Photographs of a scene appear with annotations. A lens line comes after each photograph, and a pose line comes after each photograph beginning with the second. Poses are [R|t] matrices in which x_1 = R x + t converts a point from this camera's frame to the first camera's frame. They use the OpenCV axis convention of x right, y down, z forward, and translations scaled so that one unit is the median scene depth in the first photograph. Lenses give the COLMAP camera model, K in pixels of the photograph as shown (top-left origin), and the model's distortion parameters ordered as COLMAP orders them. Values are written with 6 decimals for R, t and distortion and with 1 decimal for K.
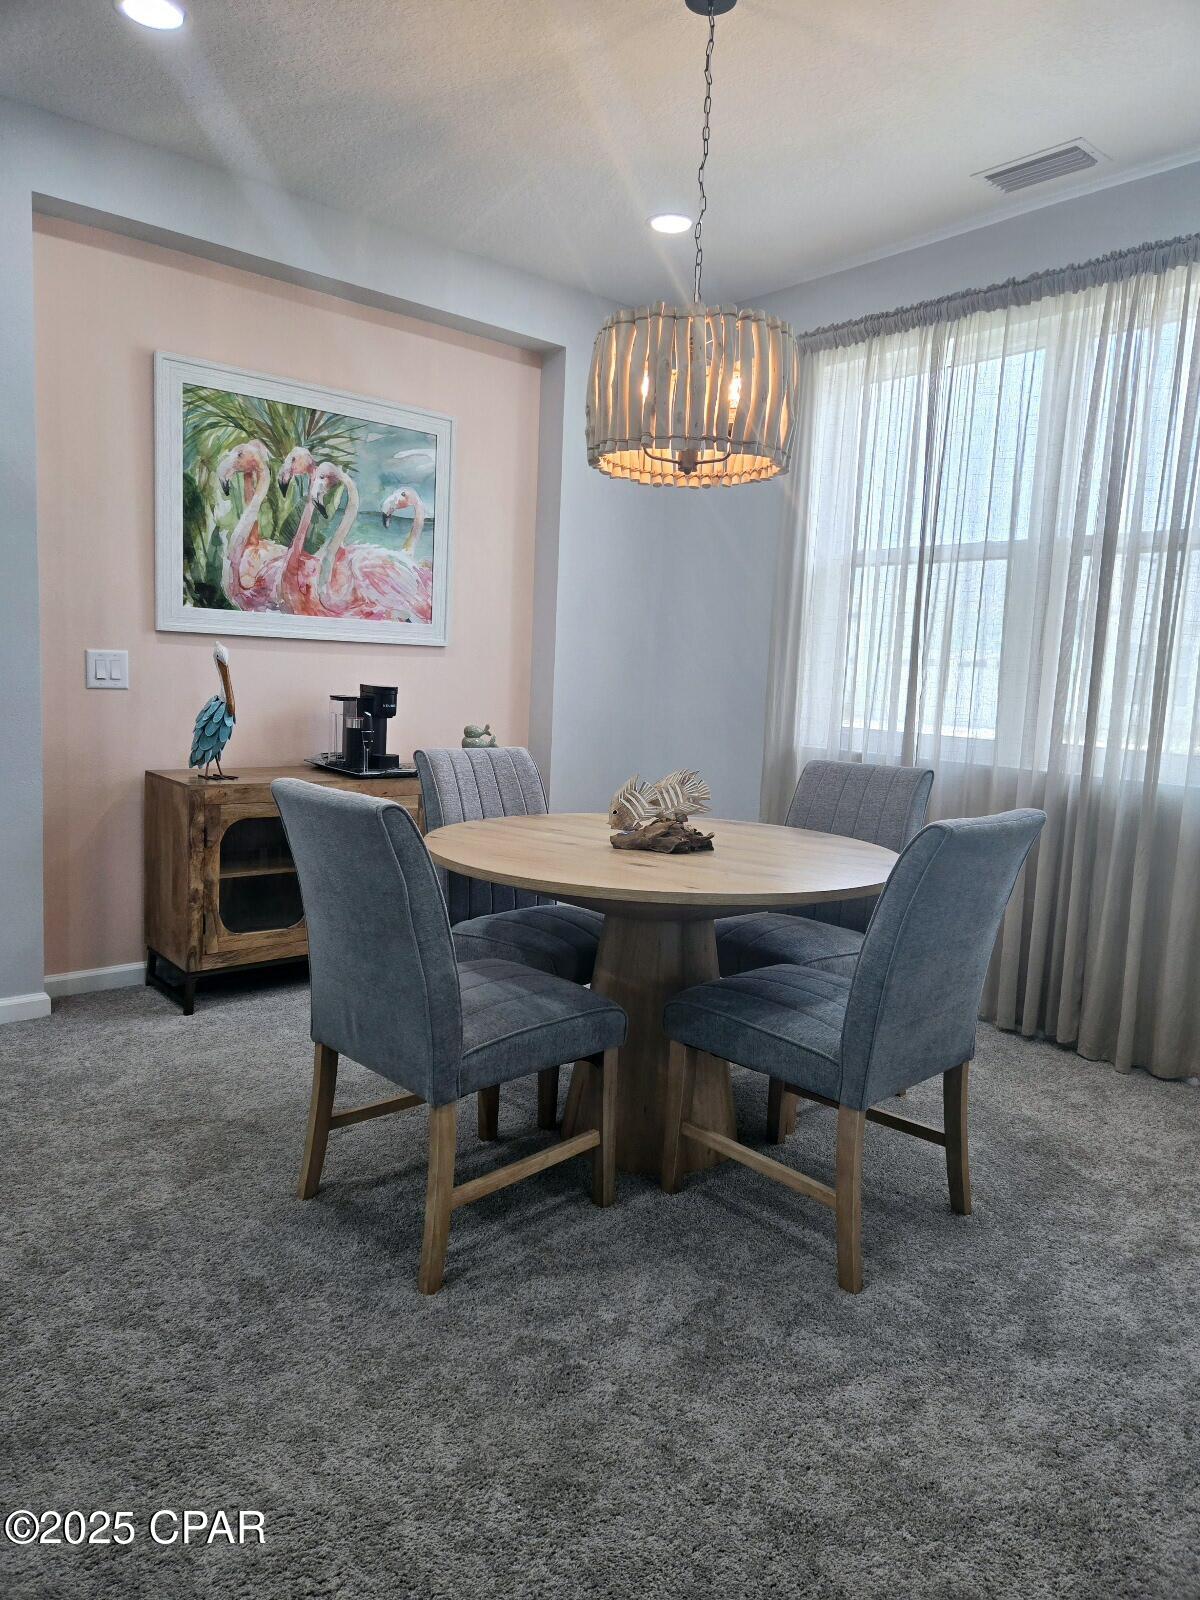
lens RADIAL K [[1074.8, 0, 611.2], [0, 1074.8, 788.4], [0, 0, 1]] dist [0.031564, 0.000167]
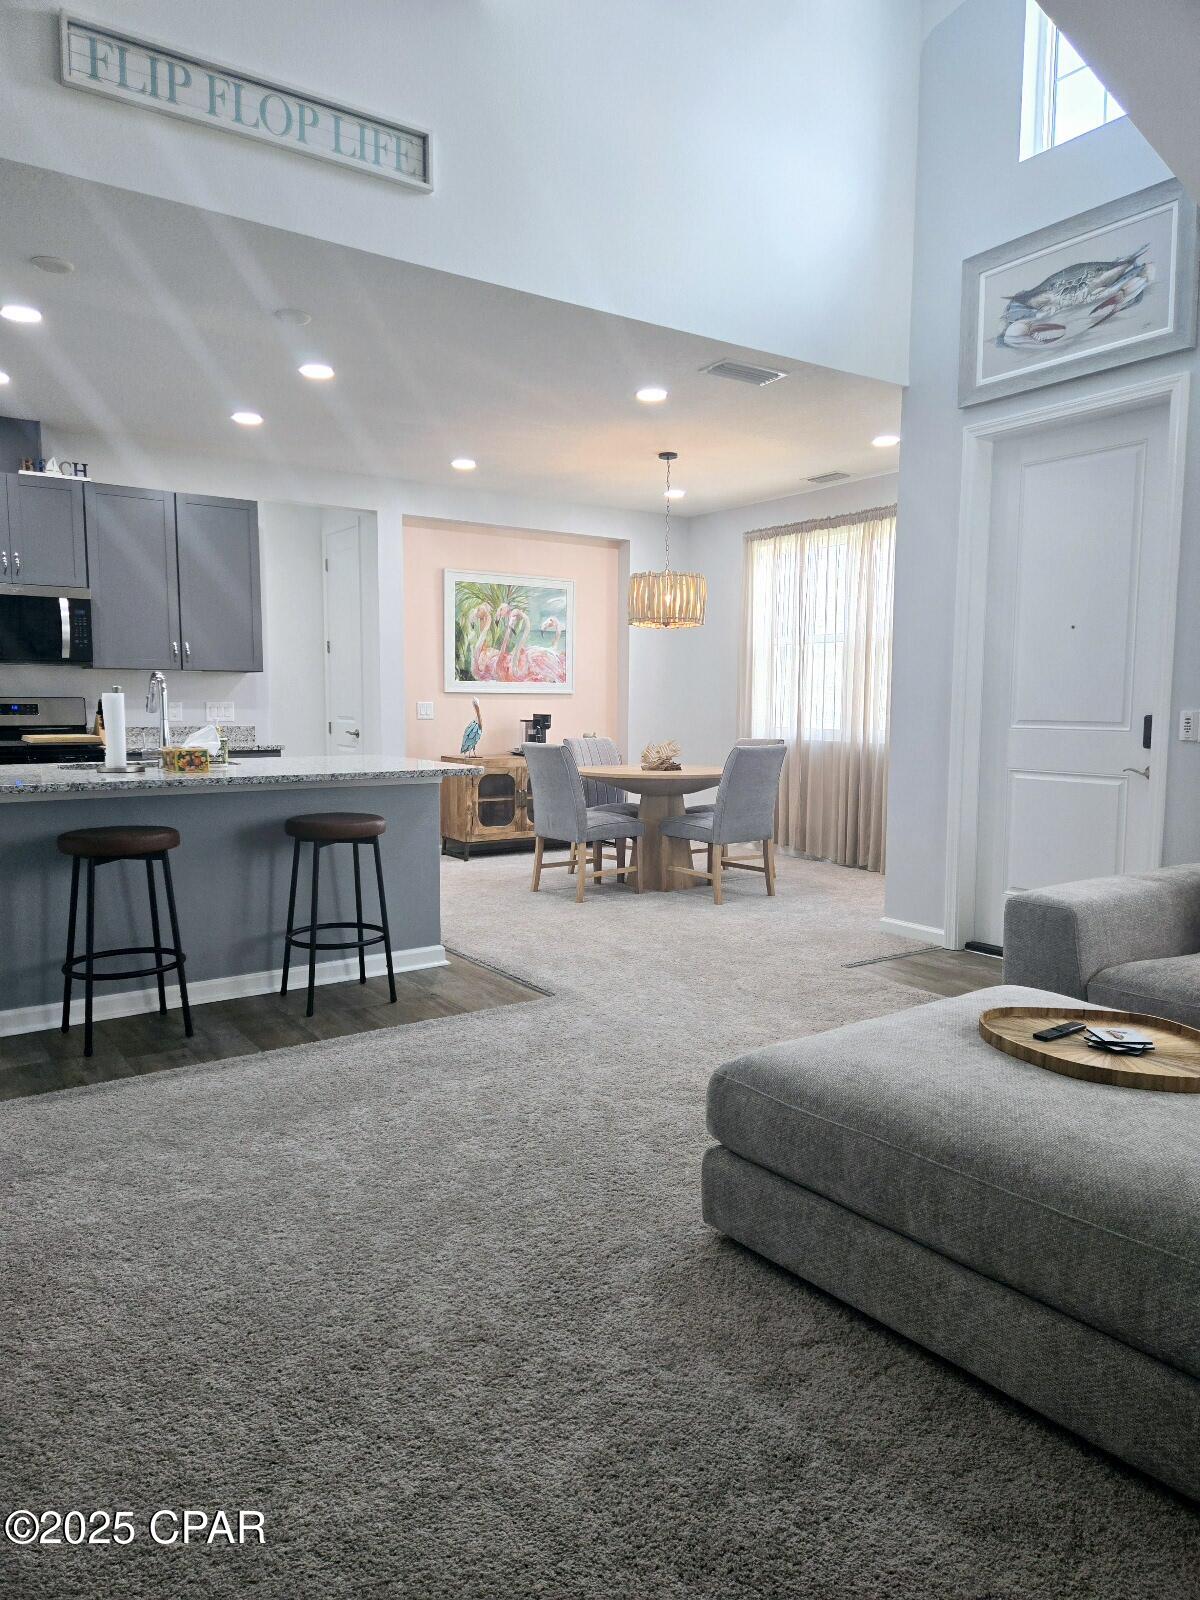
lens RADIAL K [[1074.8, 0, 602.3], [0, 1074.8, 812.7], [0, 0, 1]] dist [0.031564, 0.000167]
pose [[0.993203, -0.026051, -0.113440, 0.135651], [0.024816, 0.999617, -0.012288, 0.128730], [0.113716, 0.009389, 0.993469, -1.092997]]
